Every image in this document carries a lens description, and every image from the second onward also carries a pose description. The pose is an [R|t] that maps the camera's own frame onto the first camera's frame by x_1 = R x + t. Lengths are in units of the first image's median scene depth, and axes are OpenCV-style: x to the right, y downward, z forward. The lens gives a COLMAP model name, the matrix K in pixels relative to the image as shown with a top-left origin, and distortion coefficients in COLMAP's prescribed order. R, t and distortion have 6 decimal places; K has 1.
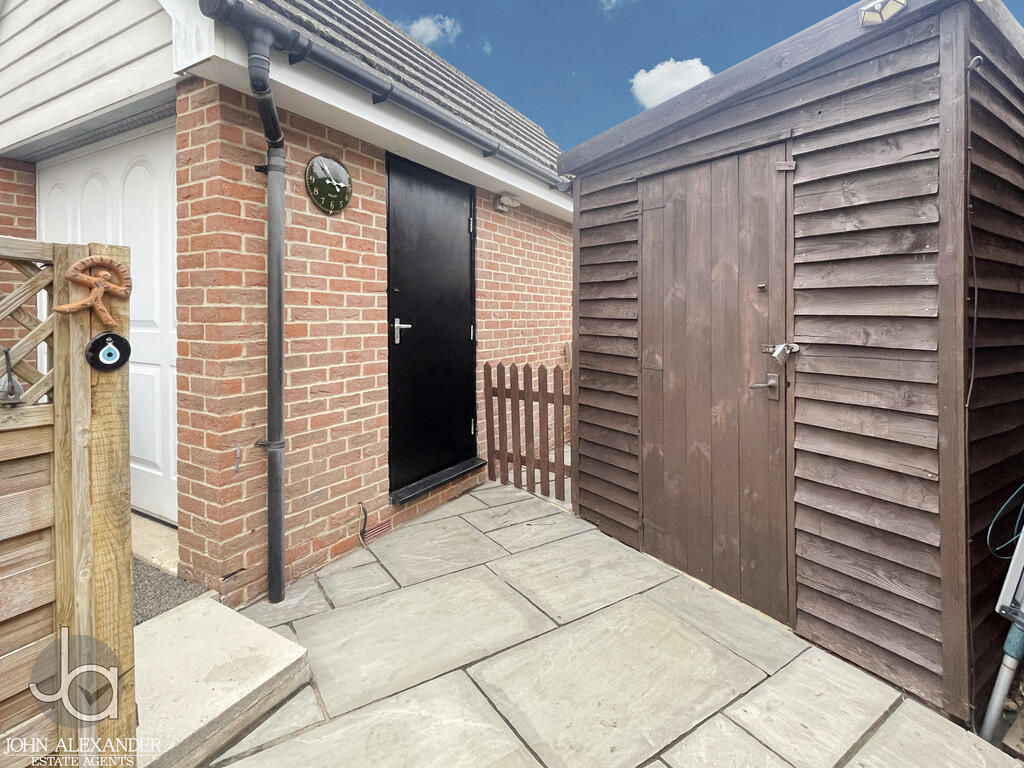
lens RADIAL K [[489.3, 0, 510.0], [0, 489.3, 382.4], [0, 0, 1]] dist [-0.003424, 0.000505]
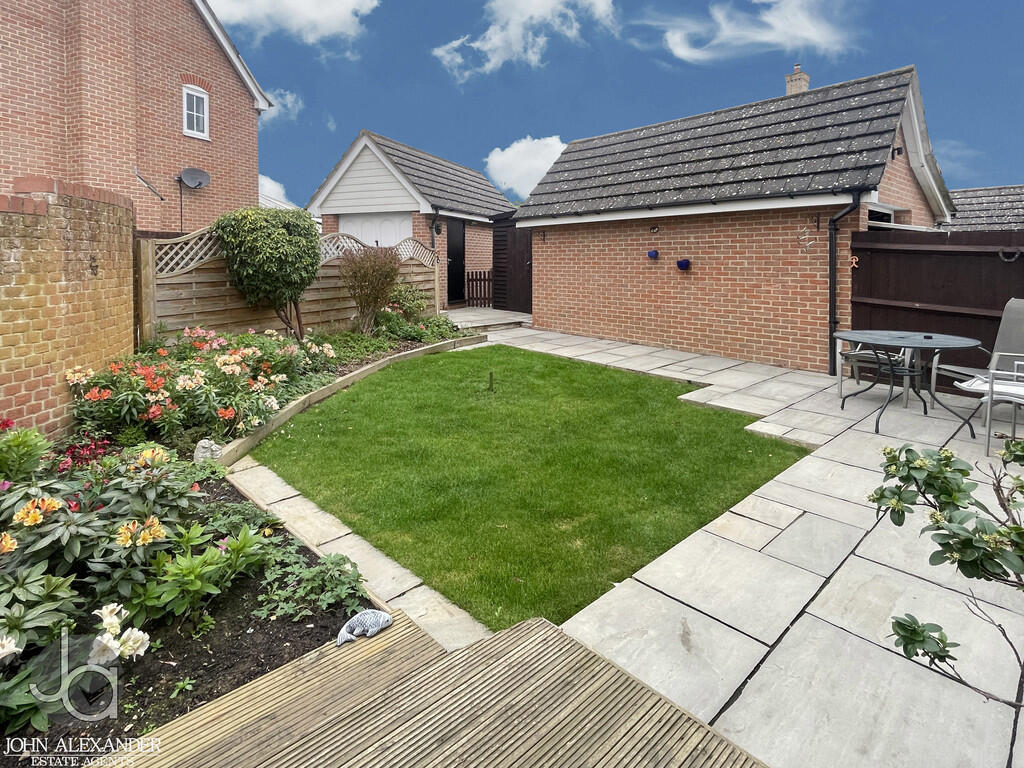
lens RADIAL K [[489.3, 0, 510.0], [0, 489.3, 382.4], [0, 0, 1]] dist [-0.003424, 0.000505]
pose [[0.987342, -0.025254, 0.156585, -0.339018], [0.006550, 0.992893, 0.118833, 0.356935], [-0.158473, -0.116303, 0.980490, -2.743166]]
